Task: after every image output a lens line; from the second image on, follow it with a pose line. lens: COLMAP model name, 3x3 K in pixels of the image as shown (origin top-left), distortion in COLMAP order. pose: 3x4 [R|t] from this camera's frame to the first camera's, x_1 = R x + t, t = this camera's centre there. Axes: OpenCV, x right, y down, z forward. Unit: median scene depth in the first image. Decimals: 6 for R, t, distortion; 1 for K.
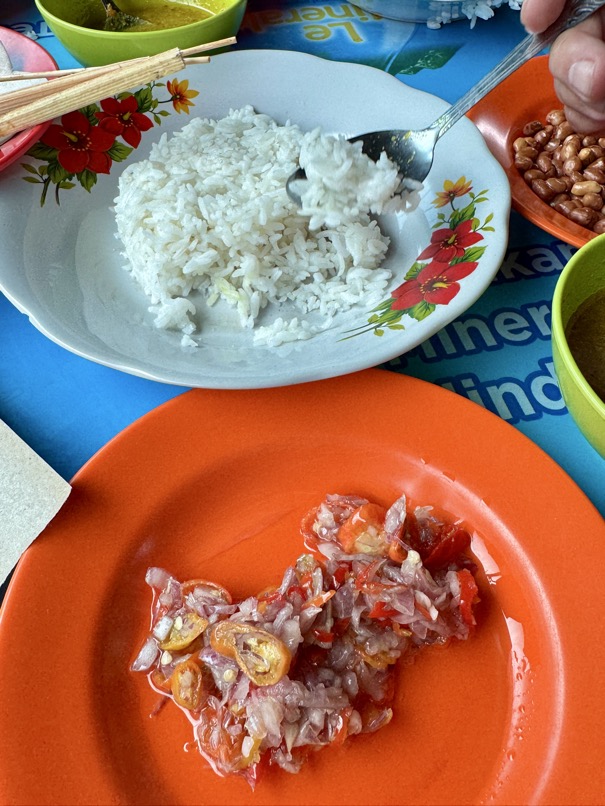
lens RADIAL K [[709.7, 0, 302.5], [0, 709.7, 403.0], [0, 0, 1]] dist [-0.009104, -0.004720]
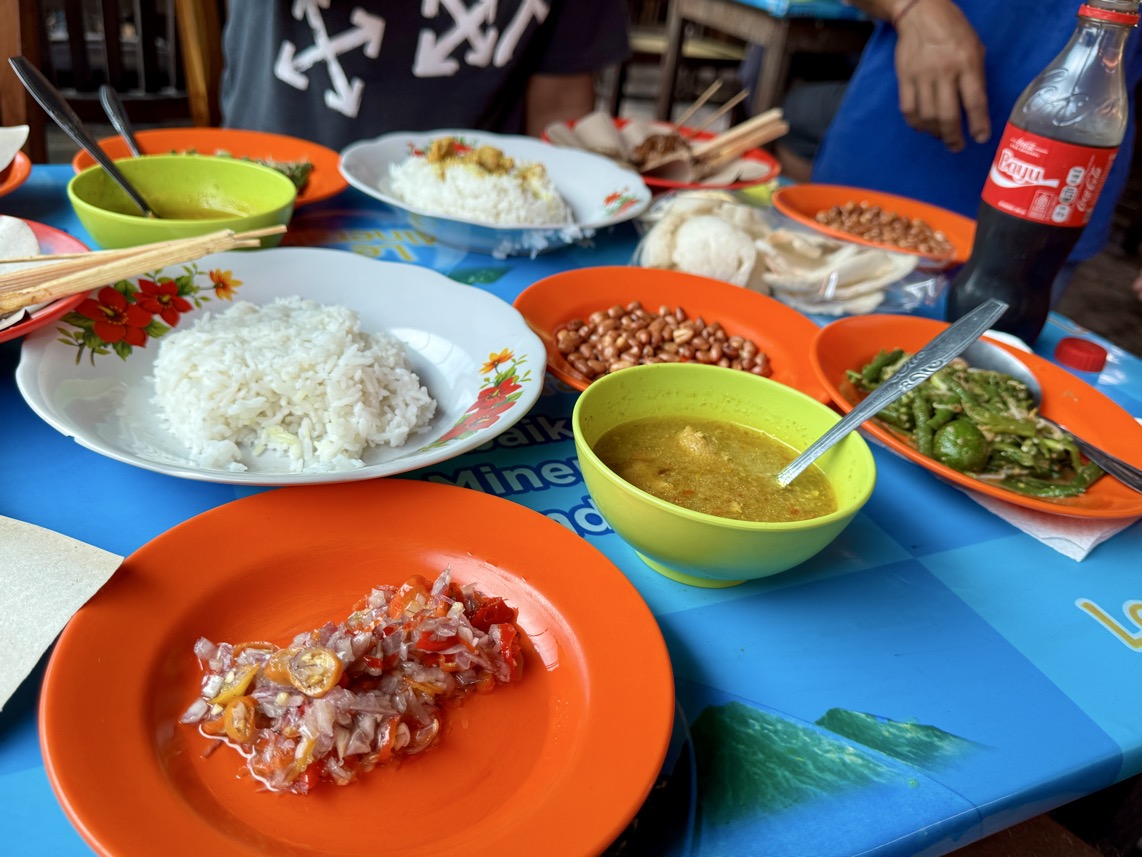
lens RADIAL K [[918.9, 0, 571.0], [0, 918.9, 428.5], [0, 0, 1]] dist [0.107473, -0.342161]
pose [[0.972948, -0.004198, 0.230986, -0.001282], [0.081055, 0.942480, -0.324287, 0.284742], [-0.216338, 0.334237, 0.917324, -0.292941]]
